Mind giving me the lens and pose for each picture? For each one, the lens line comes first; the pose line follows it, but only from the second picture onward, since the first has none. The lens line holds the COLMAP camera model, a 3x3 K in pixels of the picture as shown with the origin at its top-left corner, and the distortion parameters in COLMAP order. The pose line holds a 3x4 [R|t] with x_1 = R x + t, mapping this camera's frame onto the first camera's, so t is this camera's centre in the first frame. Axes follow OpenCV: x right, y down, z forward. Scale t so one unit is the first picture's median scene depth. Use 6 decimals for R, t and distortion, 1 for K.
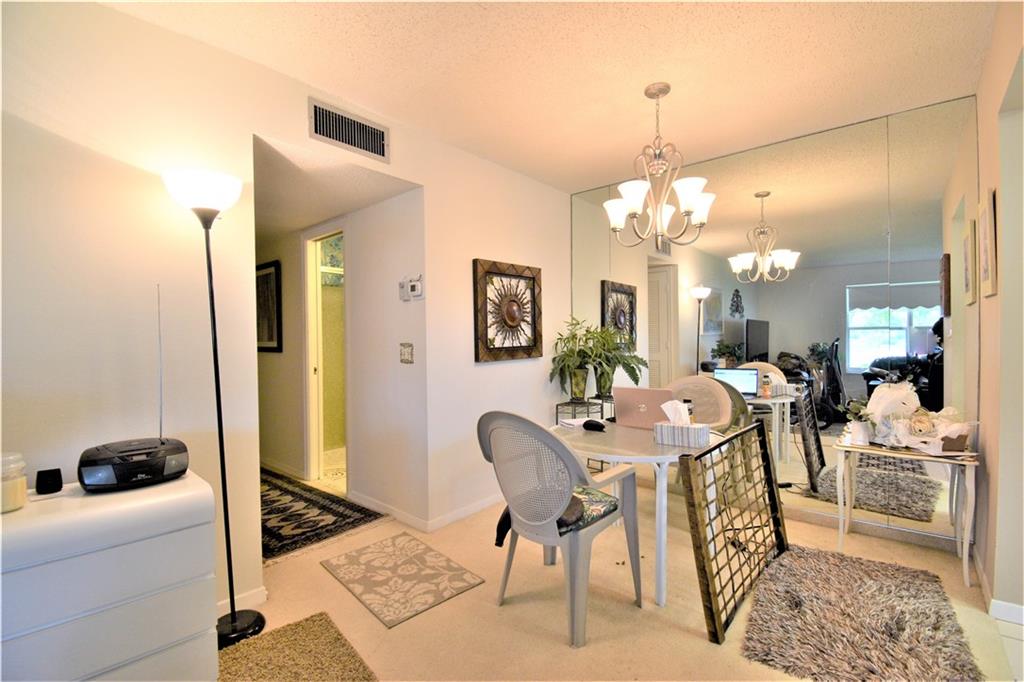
lens RADIAL K [[453.0, 0, 514.9], [0, 453.0, 344.1], [0, 0, 1]] dist [0.017004, -0.023923]
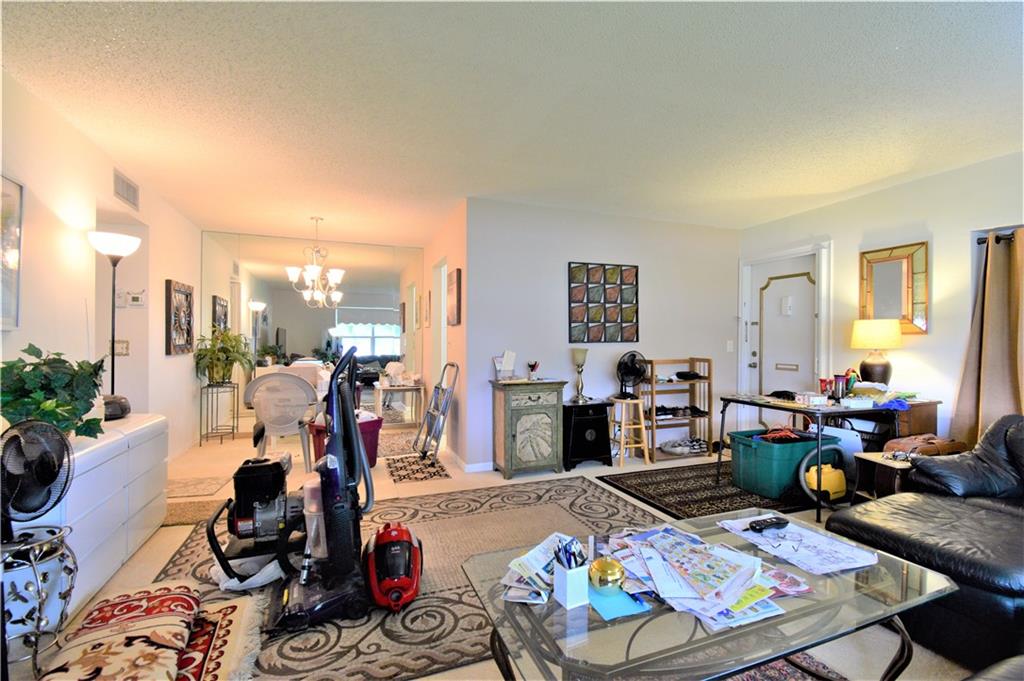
lens RADIAL K [[453.0, 0, 514.9], [0, 453.0, 343.6], [0, 0, 1]] dist [0.017004, -0.023923]
pose [[0.480333, 0.014627, 0.876964, -0.861277], [-0.003847, 0.999886, -0.014570, 0.023343], [-0.877078, 0.003625, 0.480335, -0.628298]]
